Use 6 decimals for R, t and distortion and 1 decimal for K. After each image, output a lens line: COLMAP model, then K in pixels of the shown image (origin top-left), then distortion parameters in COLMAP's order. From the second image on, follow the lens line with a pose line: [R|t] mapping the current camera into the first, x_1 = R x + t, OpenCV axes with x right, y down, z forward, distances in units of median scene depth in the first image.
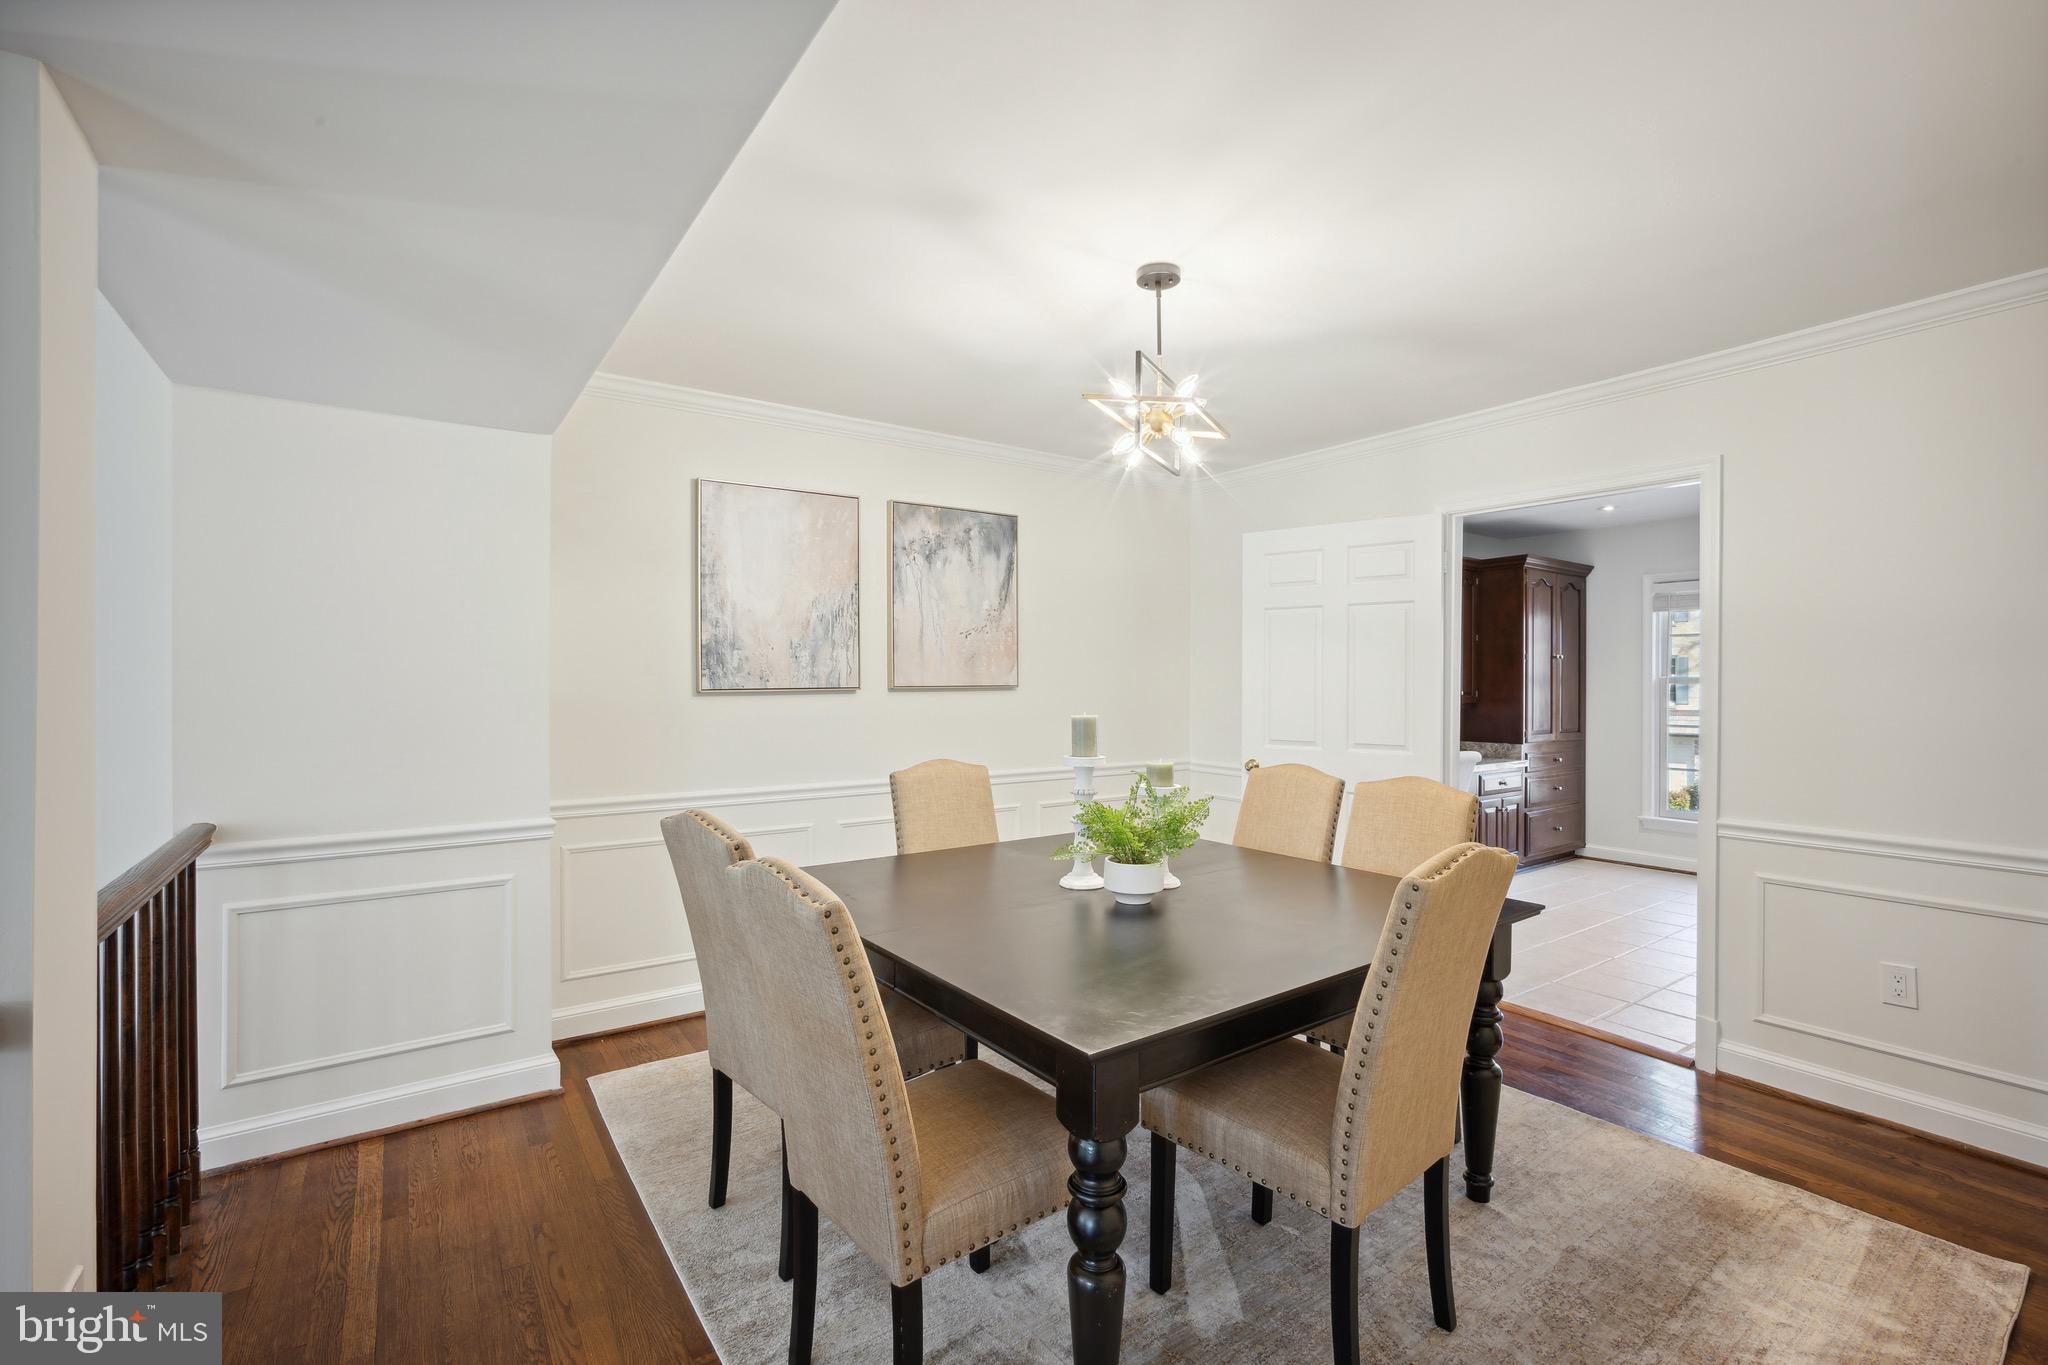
lens RADIAL K [[905.4, 0, 1024.2], [0, 905.4, 684.5], [0, 0, 1]] dist [-0.012773, 0.003217]
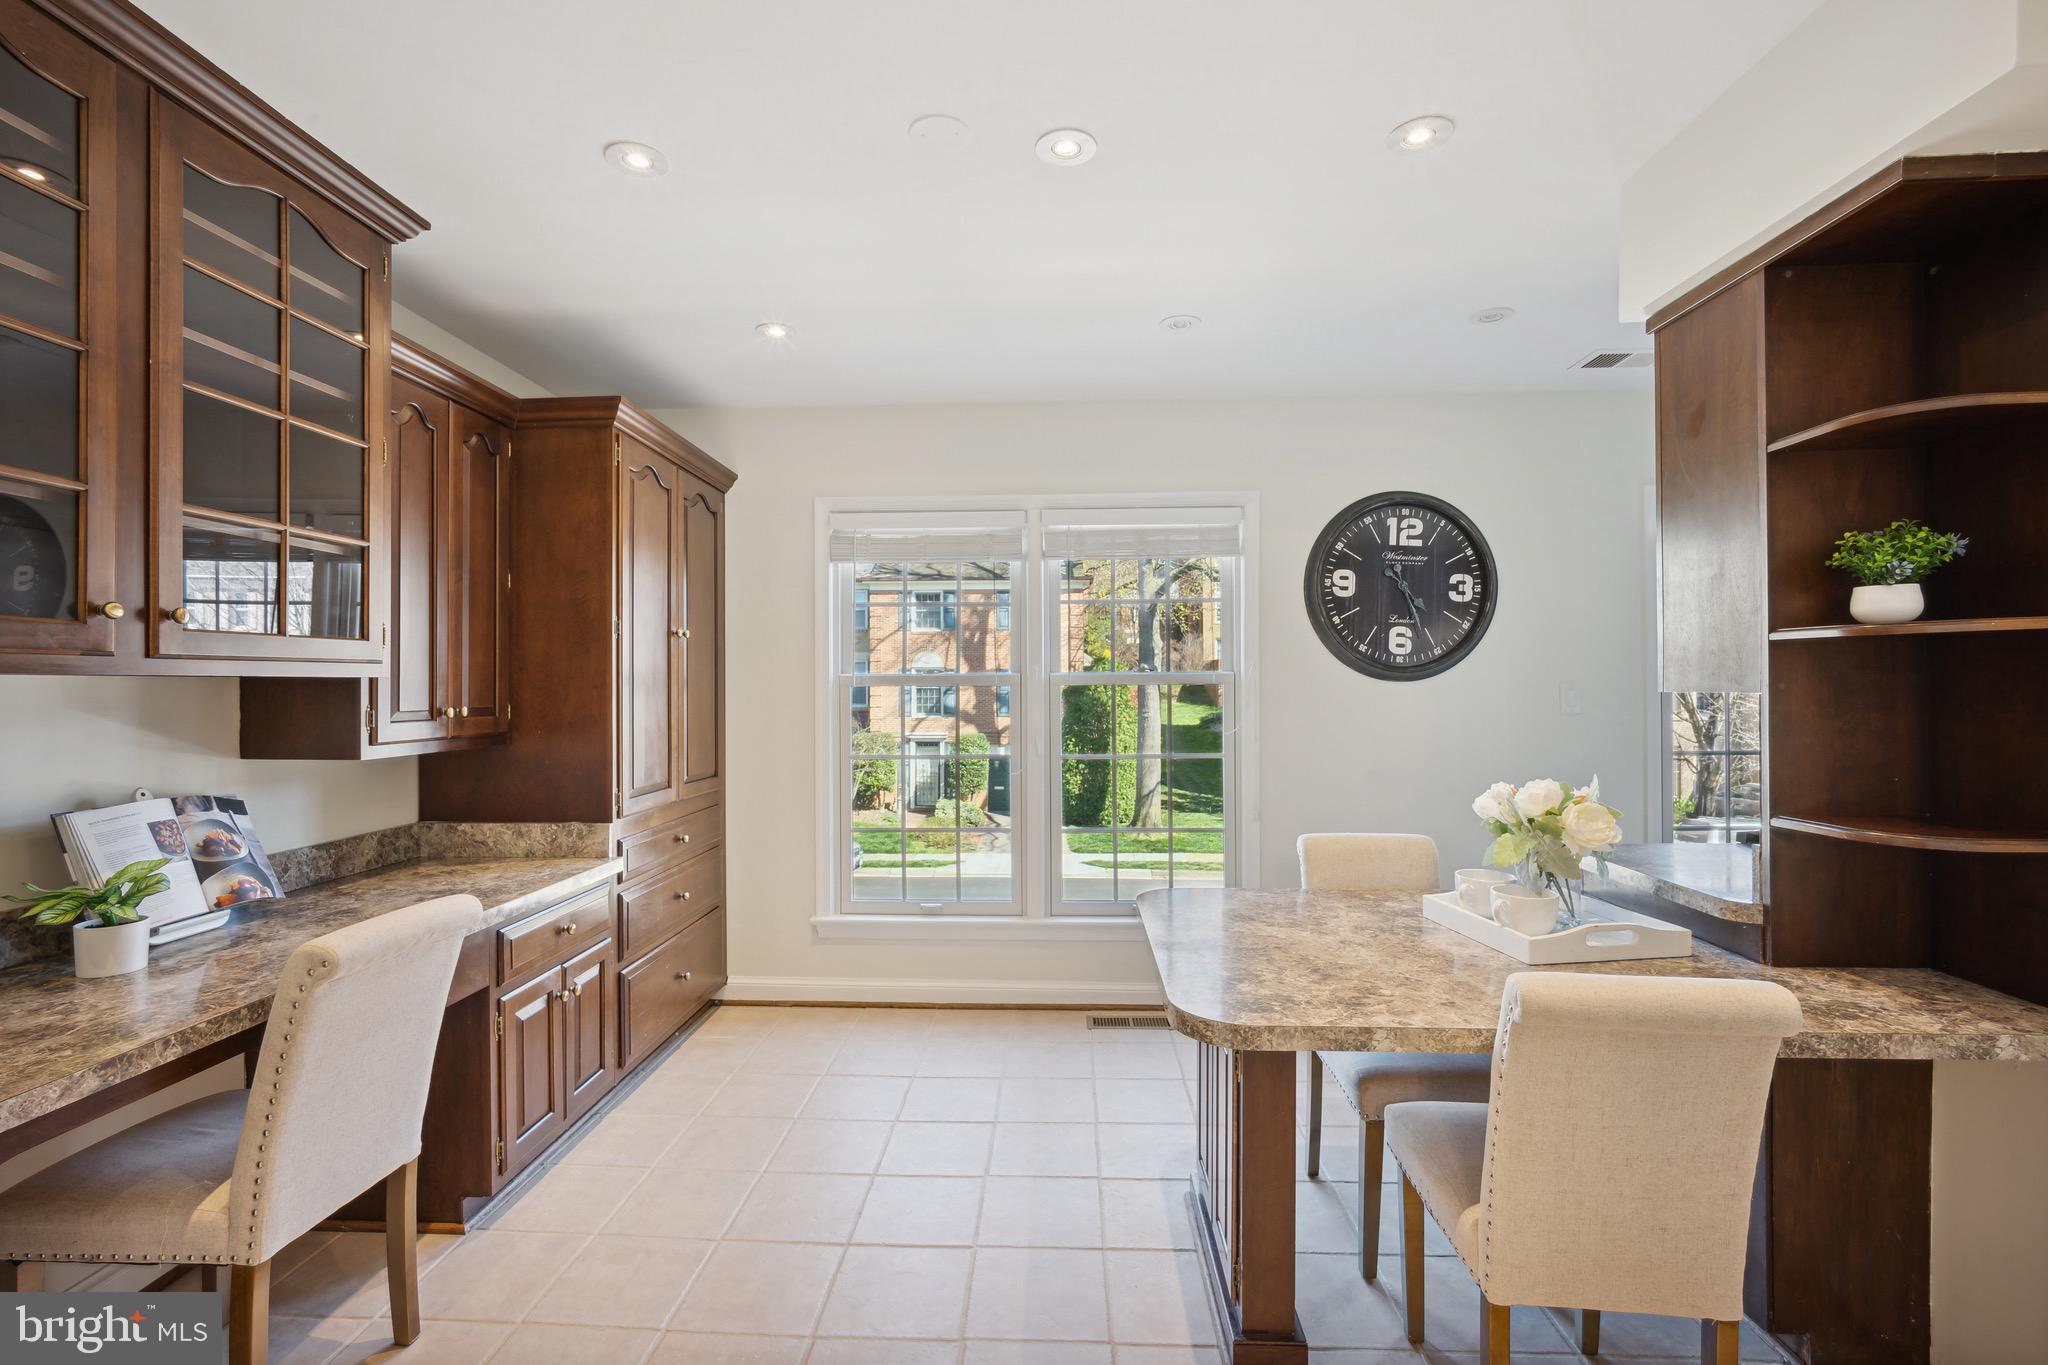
lens RADIAL K [[905.4, 0, 1017.4], [0, 905.4, 686.0], [0, 0, 1]] dist [-0.012773, 0.003217]
pose [[0.612084, -0.003773, 0.790784, 0.475533], [0.006478, 0.999979, -0.000243, -0.000230], [-0.790767, 0.005272, 0.612095, 0.836158]]
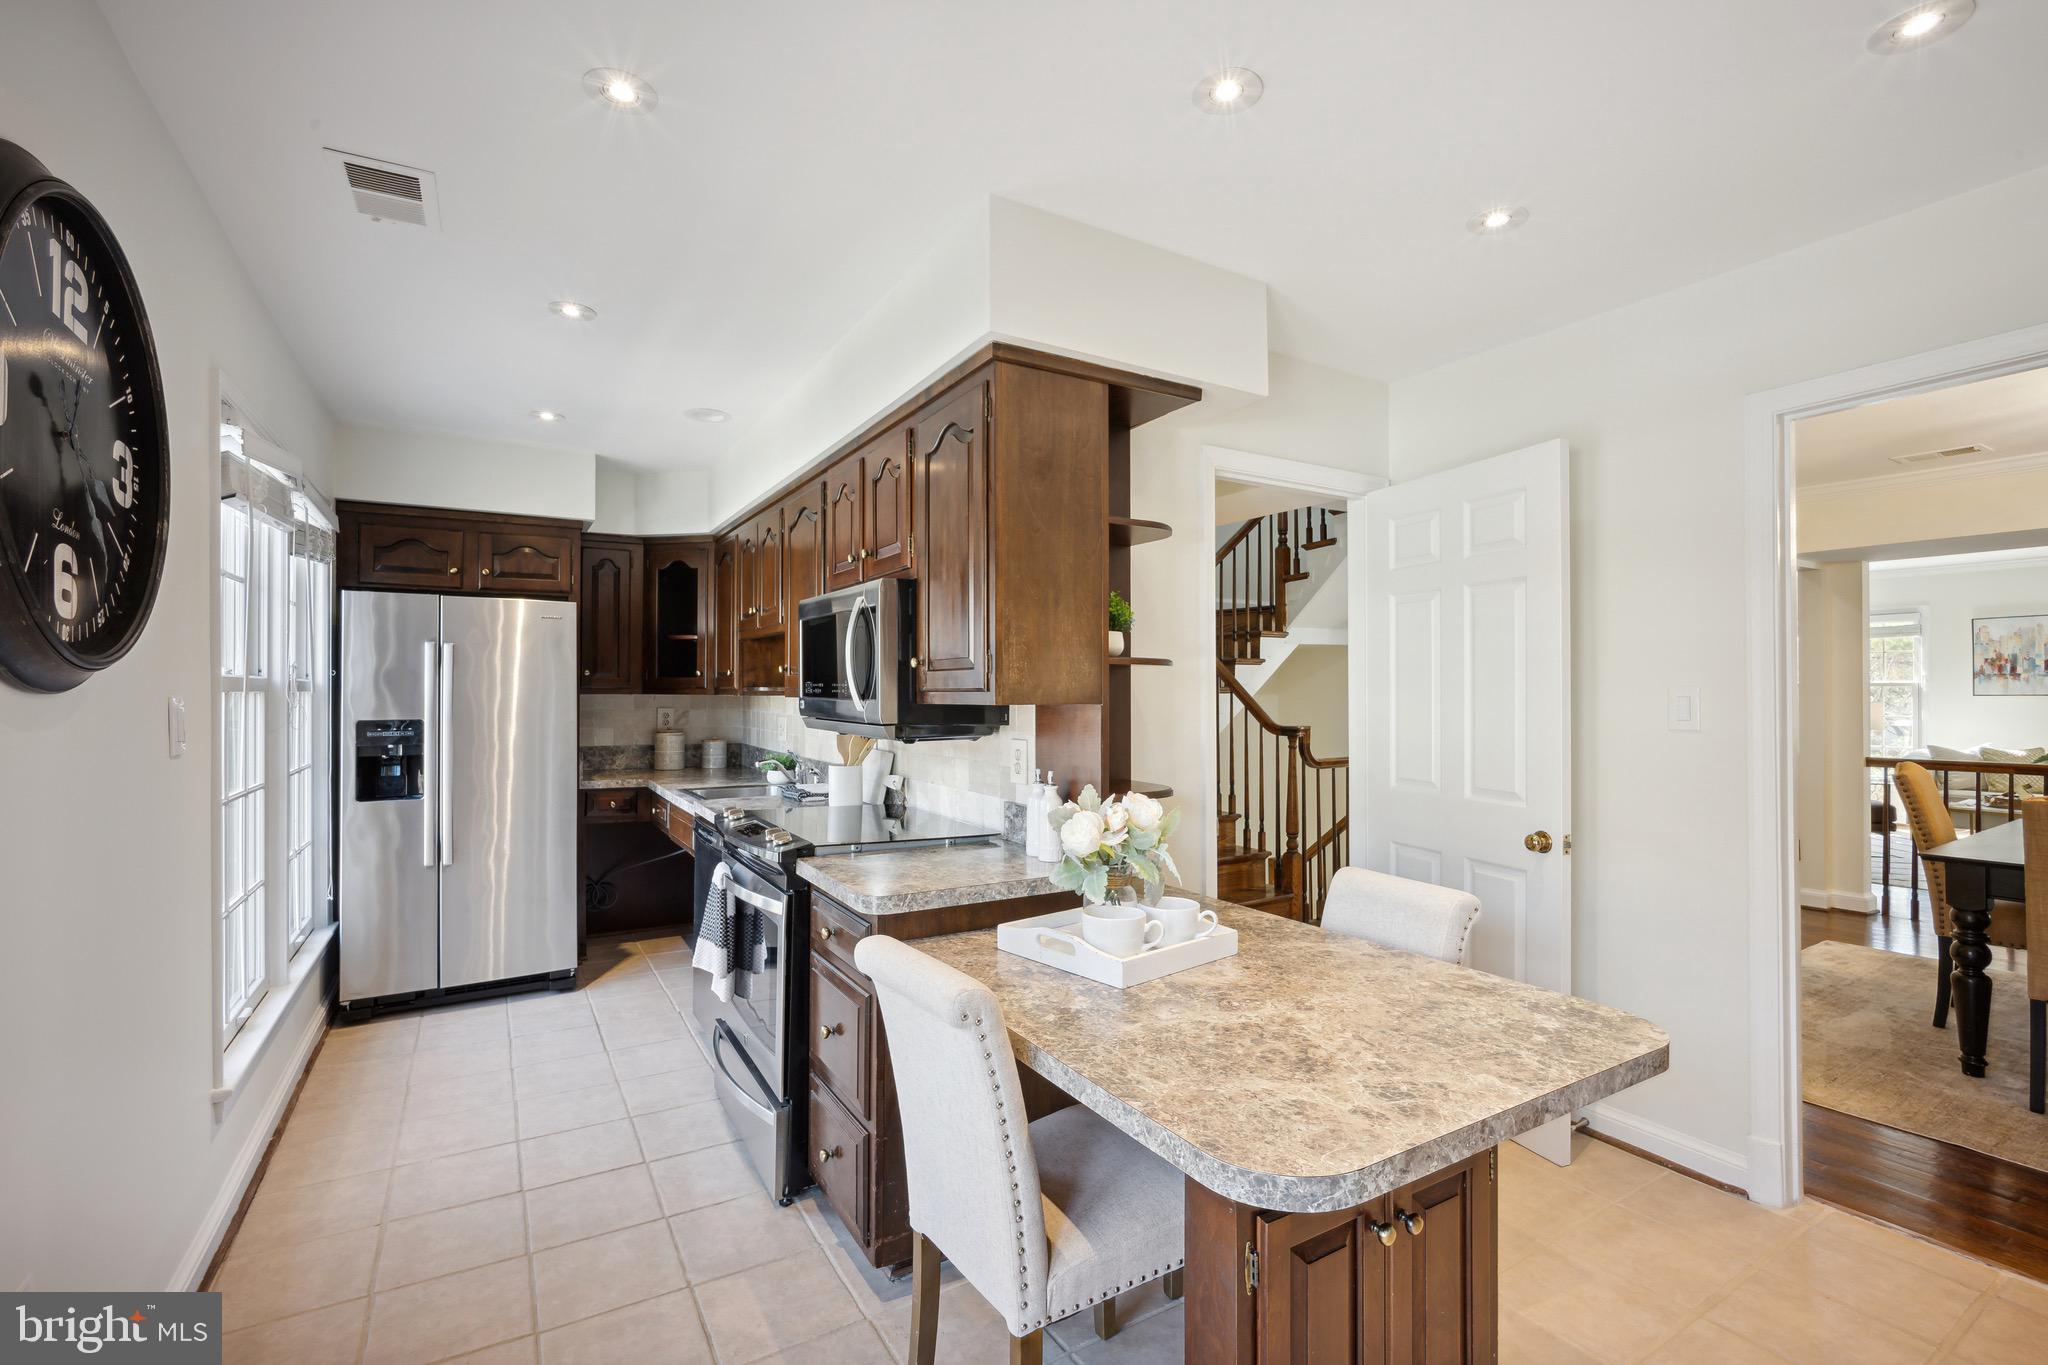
lens RADIAL K [[905.4, 0, 1029.3], [0, 905.4, 687.4], [0, 0, 1]] dist [-0.012773, 0.003217]
pose [[-0.997921, 0.002230, 0.064416, 1.013673], [0.002061, 0.999994, -0.002703, -0.003217], [-0.064422, -0.002565, -0.997919, 1.356325]]
